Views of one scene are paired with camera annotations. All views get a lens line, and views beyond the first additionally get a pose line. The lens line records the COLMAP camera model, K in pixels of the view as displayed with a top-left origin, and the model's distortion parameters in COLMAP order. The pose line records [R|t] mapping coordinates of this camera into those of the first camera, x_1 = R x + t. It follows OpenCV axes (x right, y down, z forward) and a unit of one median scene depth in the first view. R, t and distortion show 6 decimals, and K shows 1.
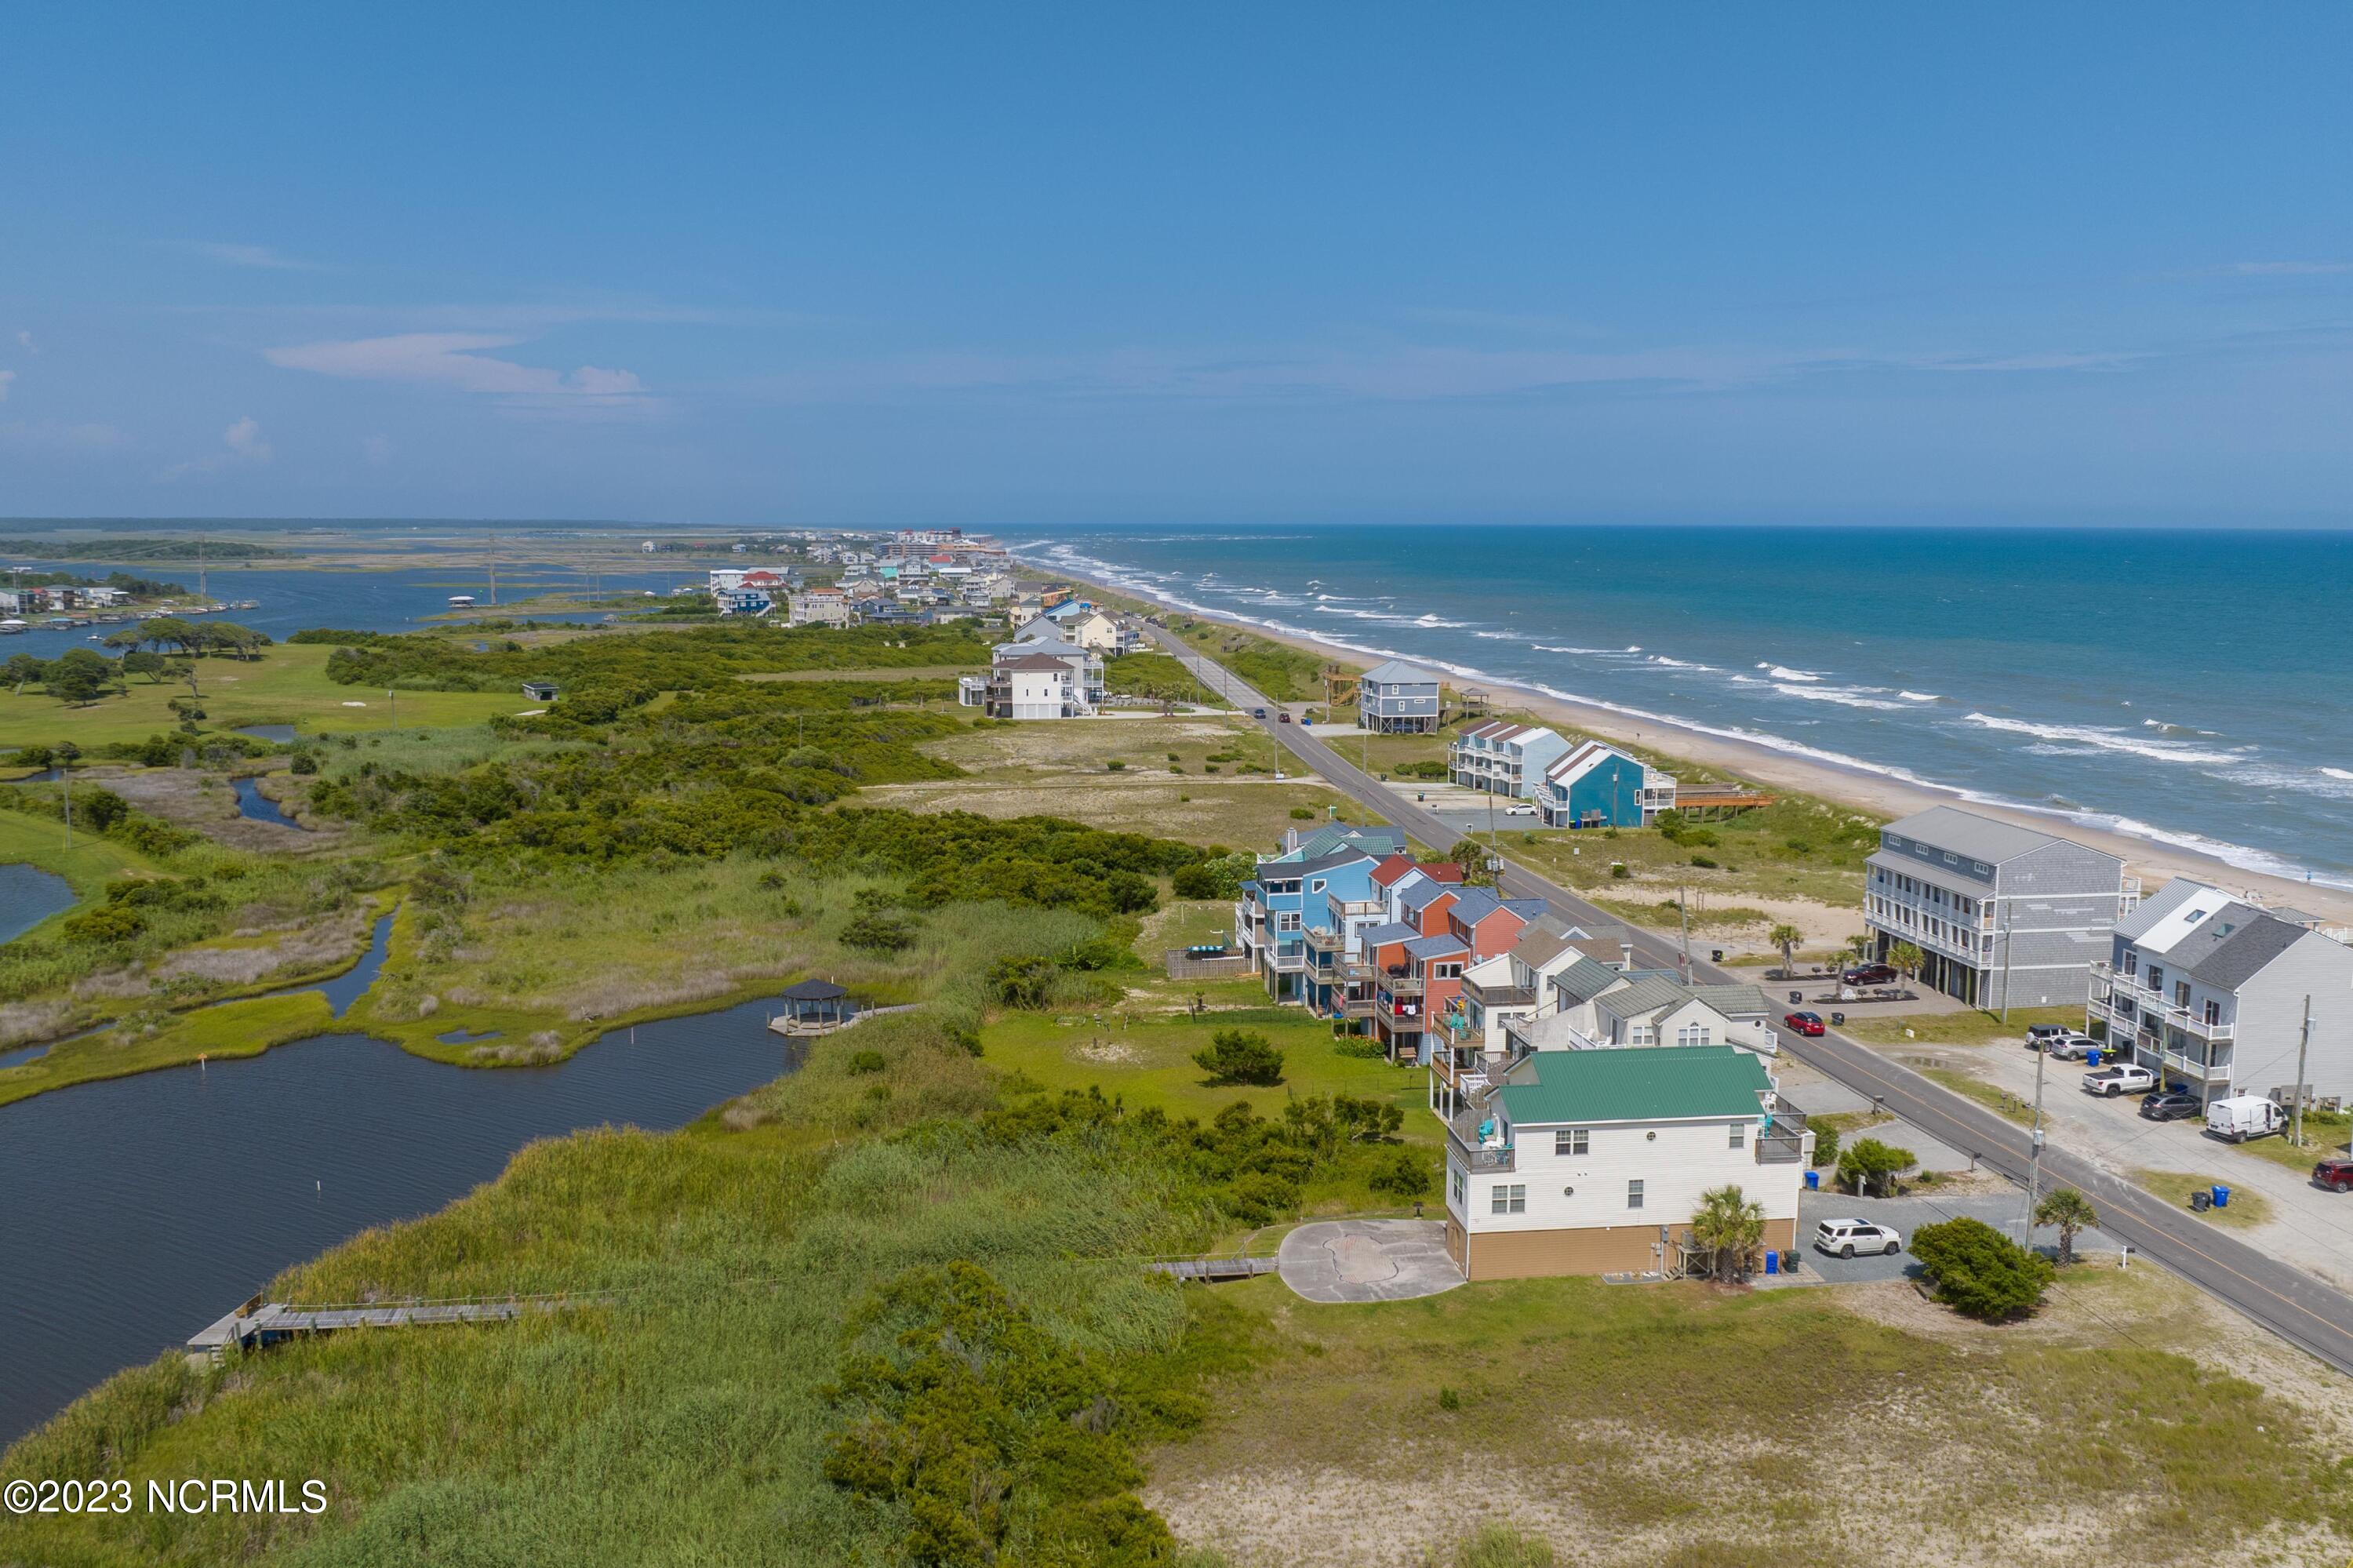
lens RADIAL K [[2016.6, 0, 1178.1], [0, 2016.6, 788.6], [0, 0, 1]] dist [-0.011630, -0.027069]
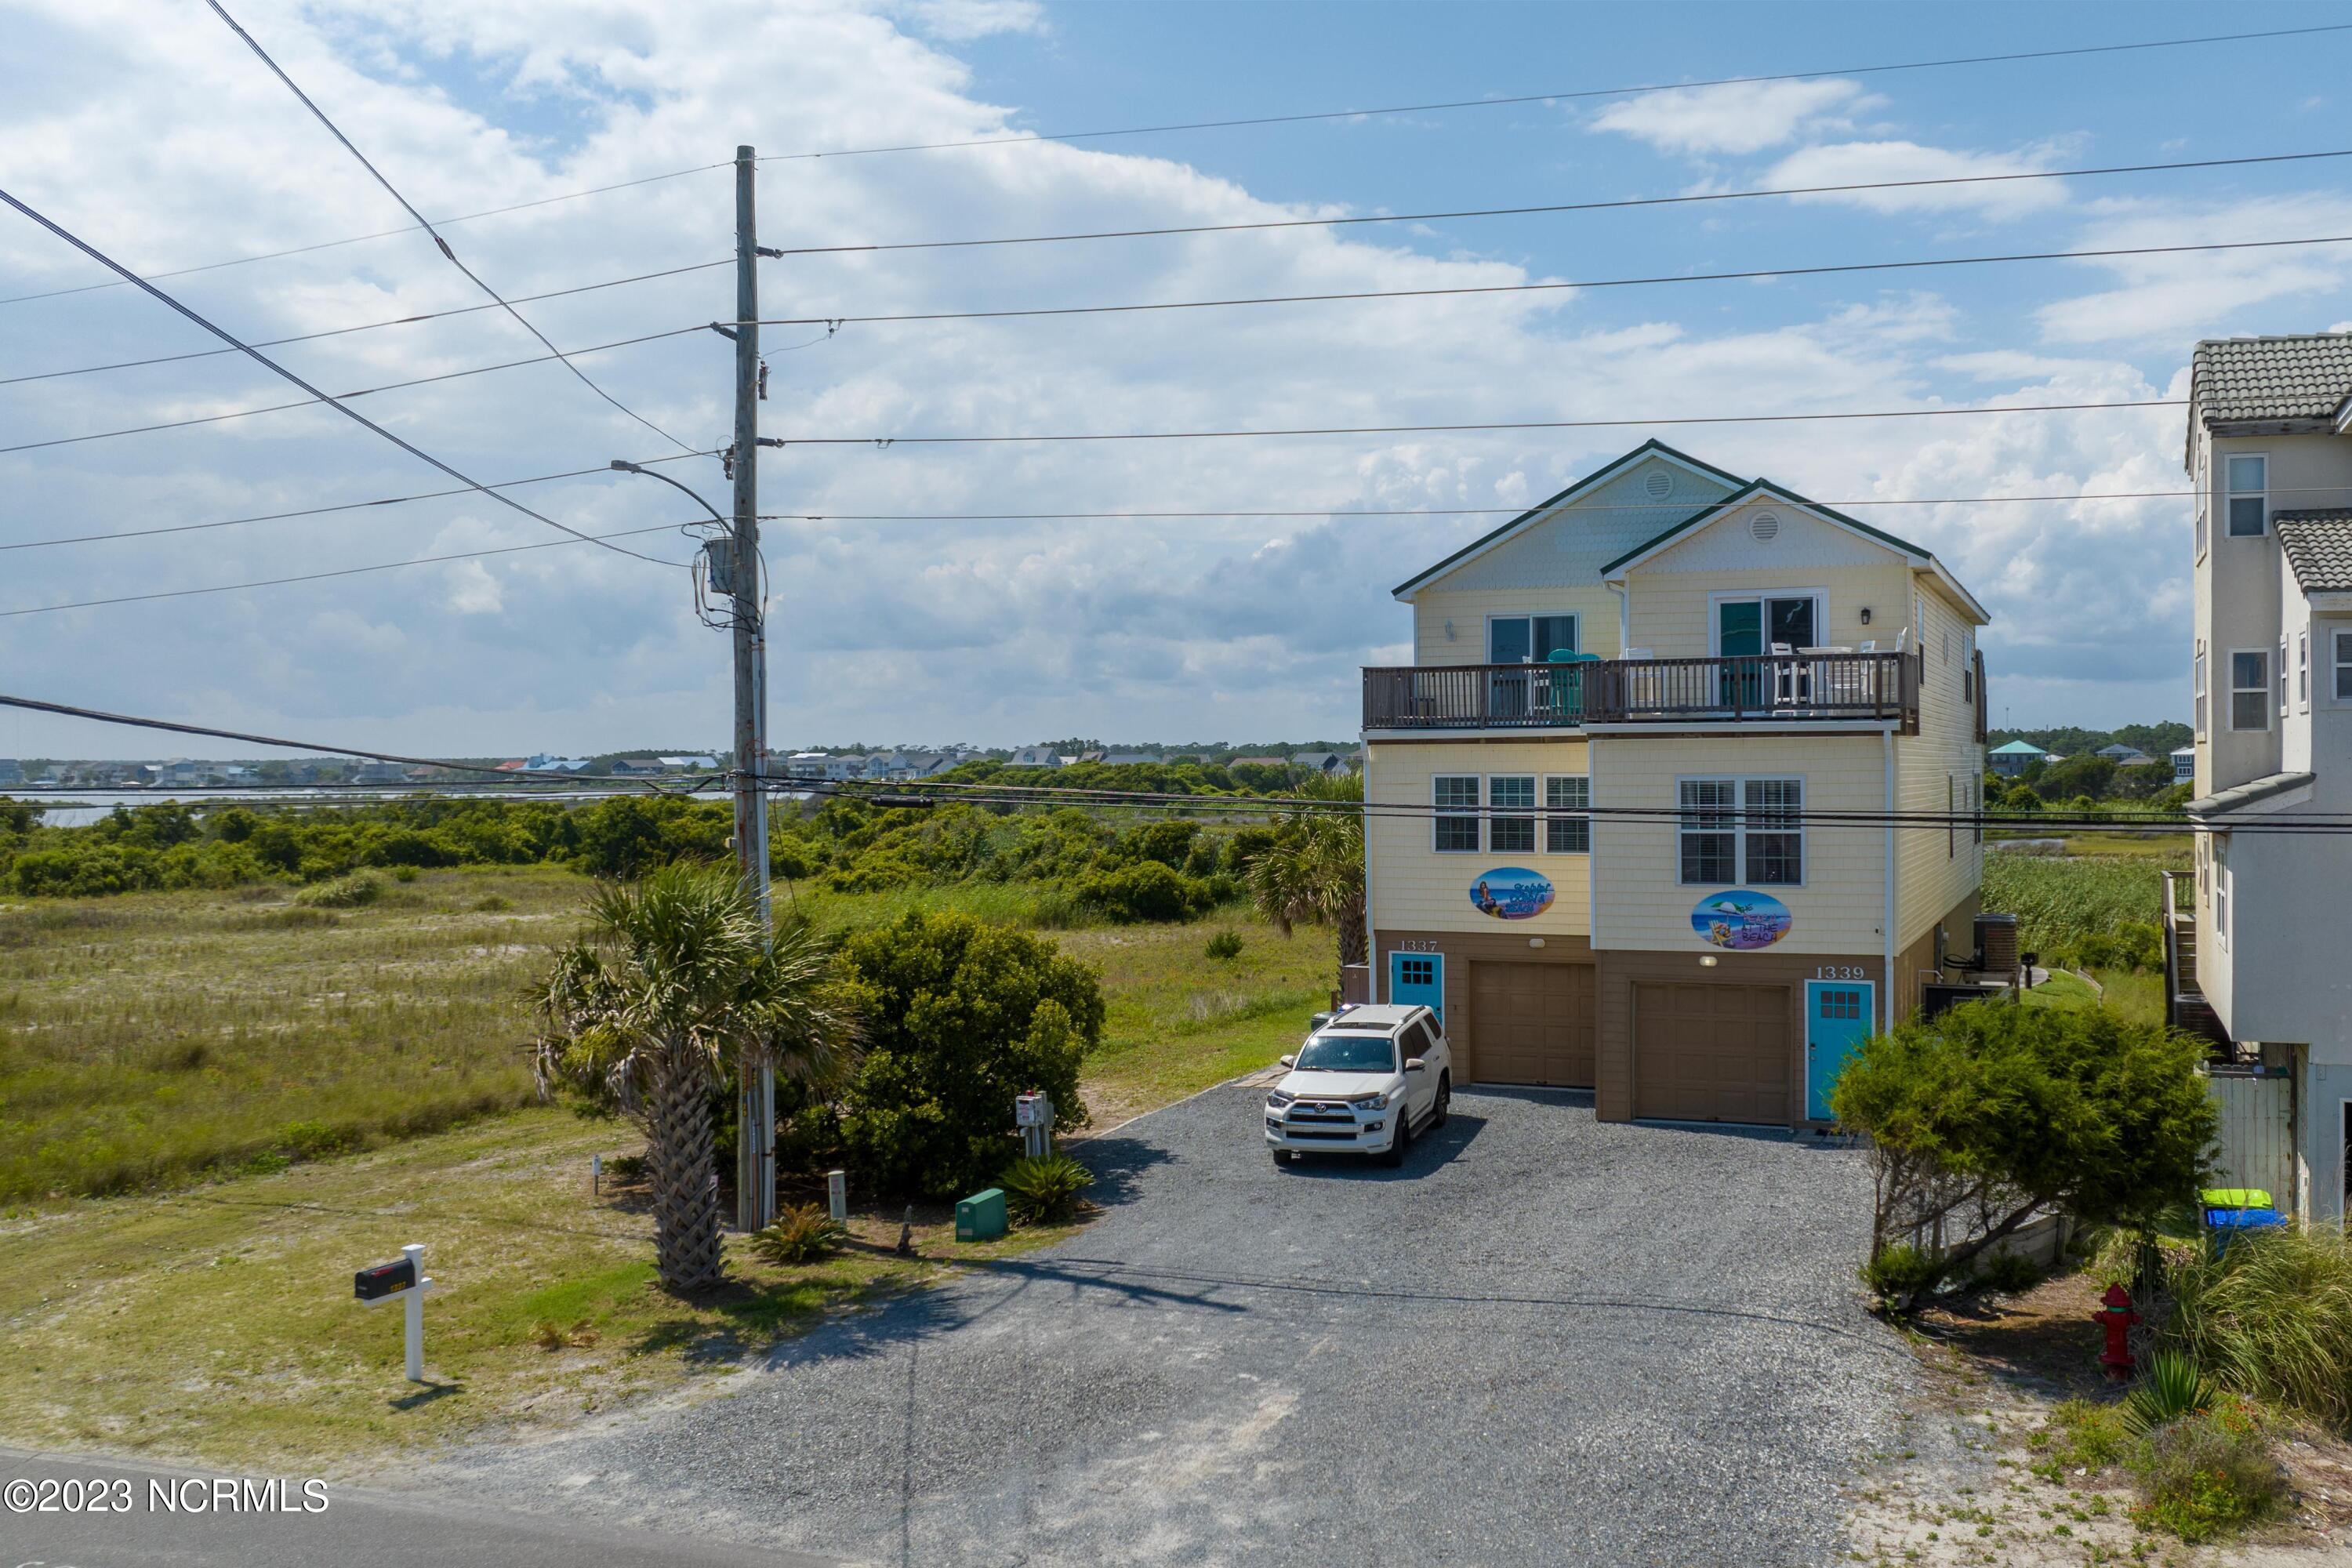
lens RADIAL K [[1962.4, 0, 1394.3], [0, 1962.4, 778.9], [0, 0, 1]] dist [-0.010838, -0.013636]
pose [[-0.464722, 0.007353, -0.885426, 0.471186], [-0.114662, 0.991046, 0.068411, 0.136233], [0.878001, 0.133316, -0.459718, 0.927332]]
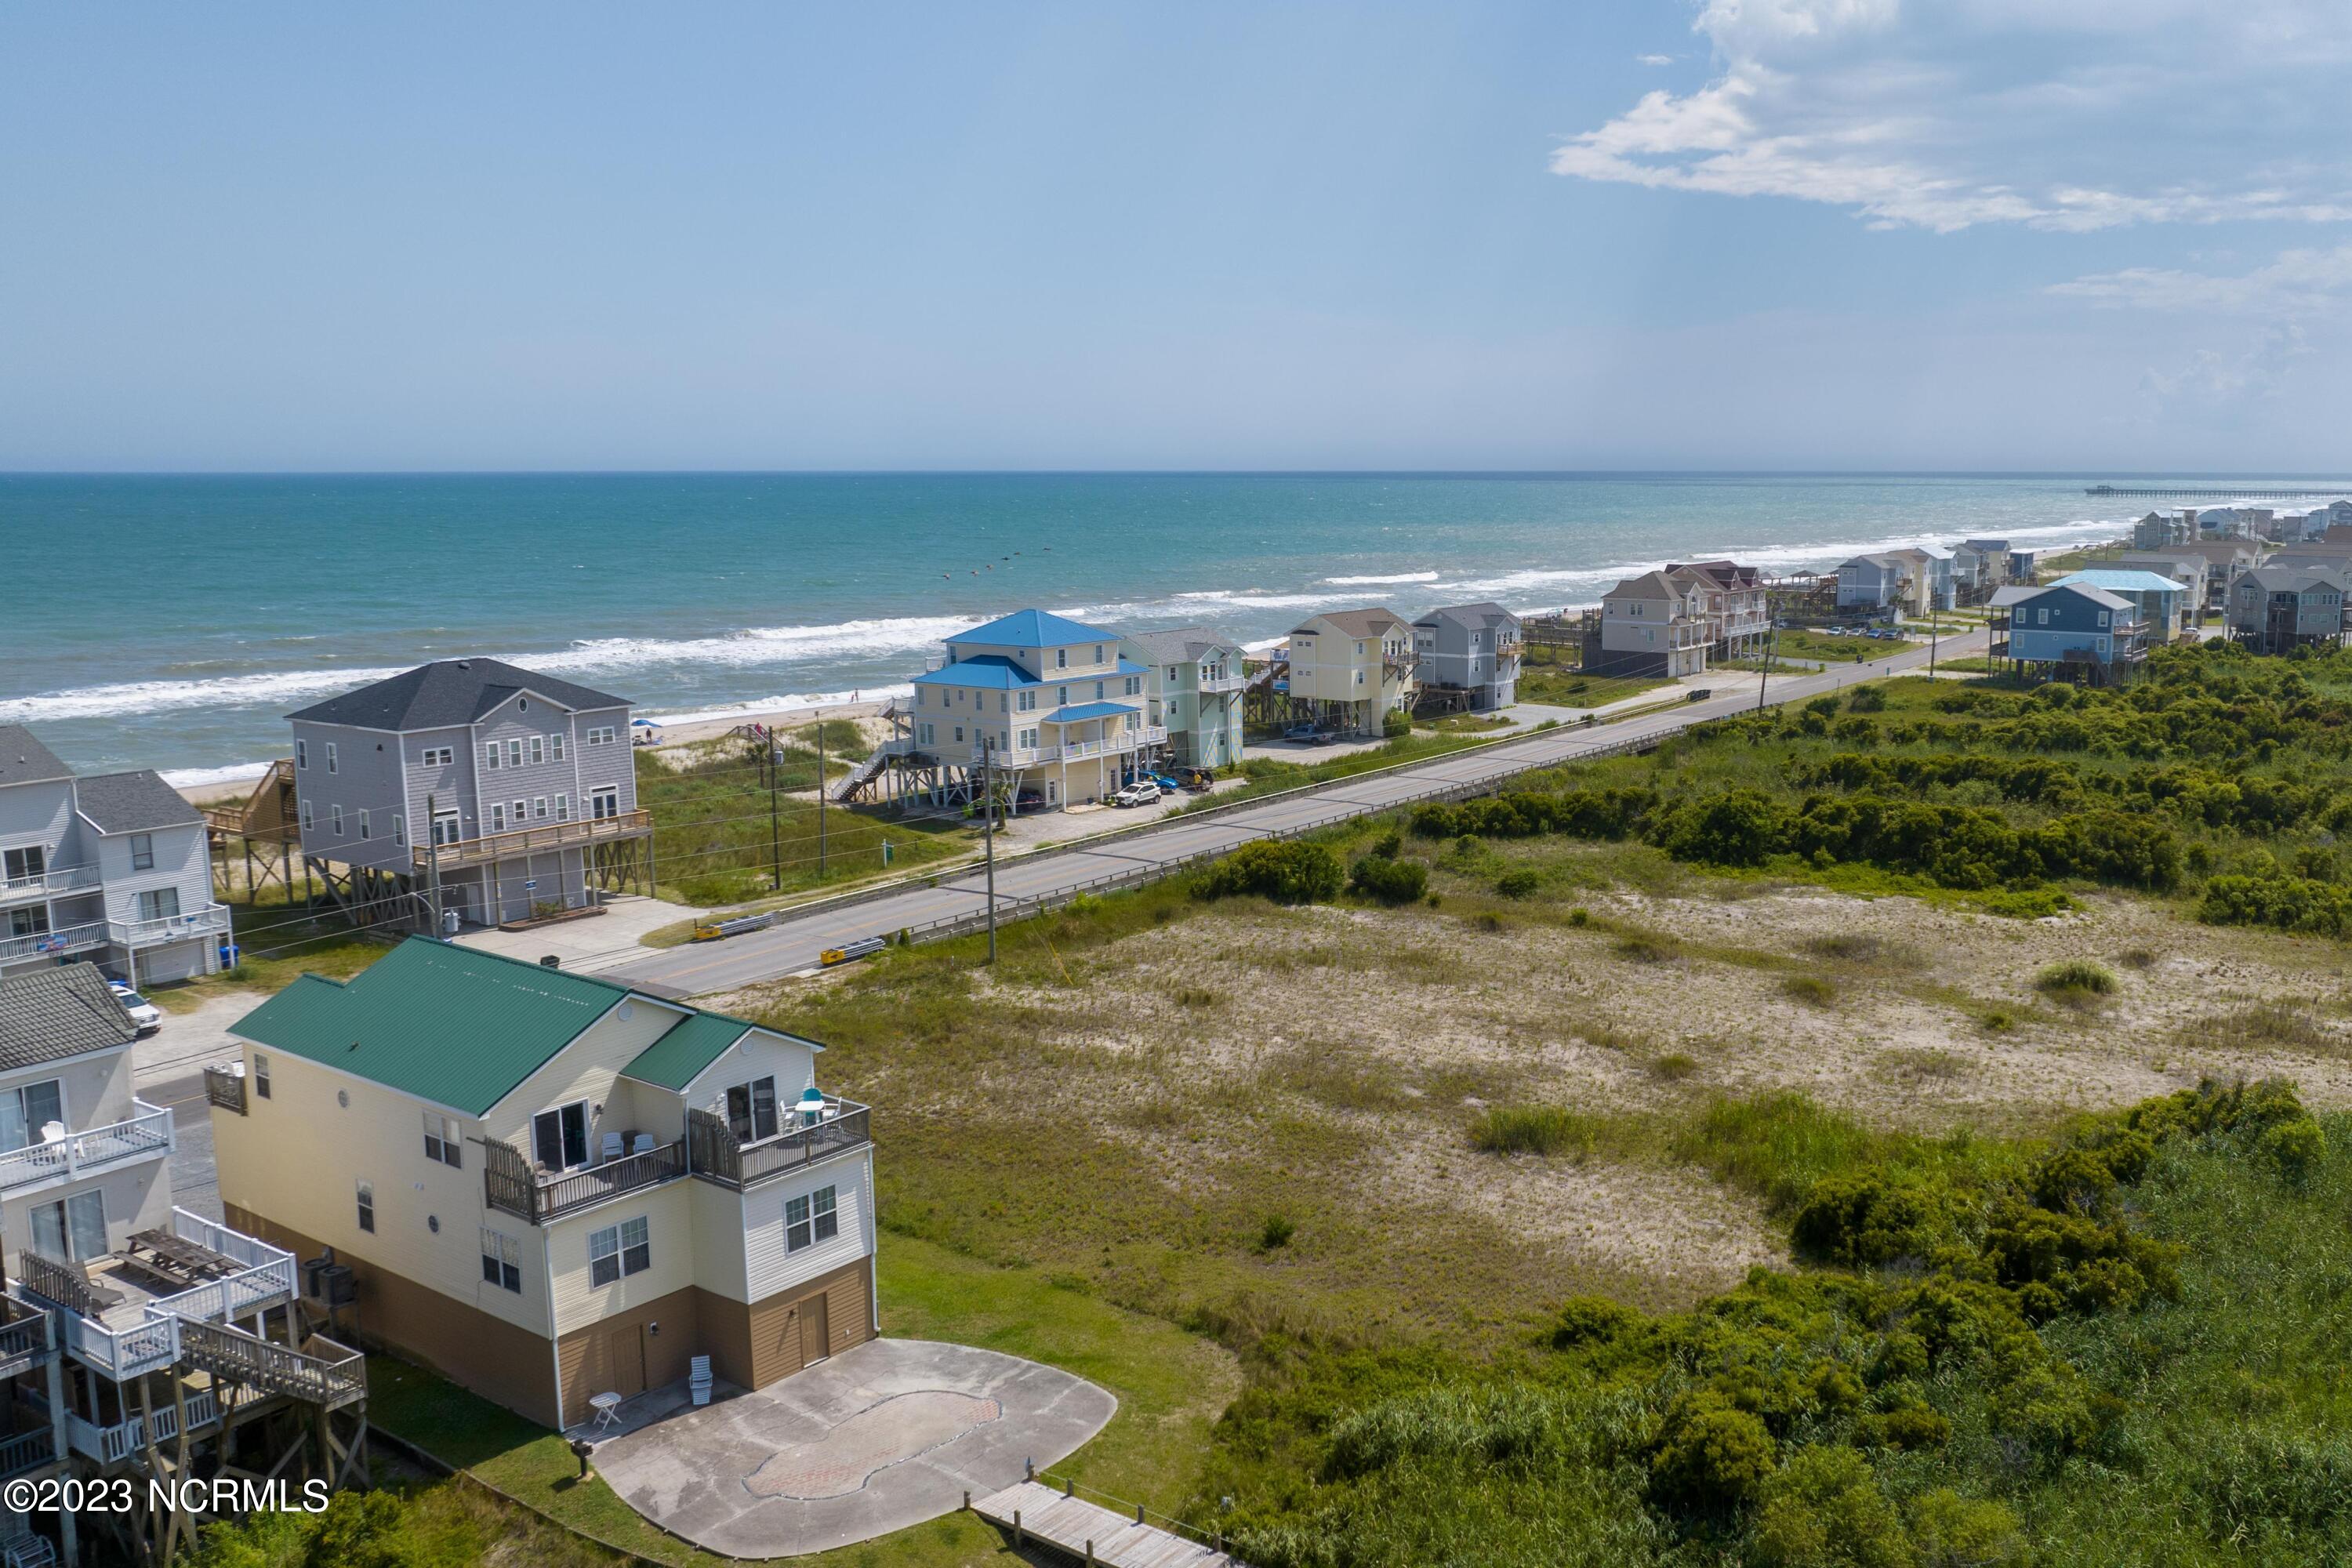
lens RADIAL K [[1988.4, 0, 1416.6], [0, 1988.4, 773.8], [0, 0, 1]] dist [-0.027518, 0.023969]
pose [[-0.750881, -0.103680, 0.652249, -0.254093], [0.086490, 0.963658, 0.252750, -0.029231], [-0.654750, 0.246198, -0.714625, 1.005276]]
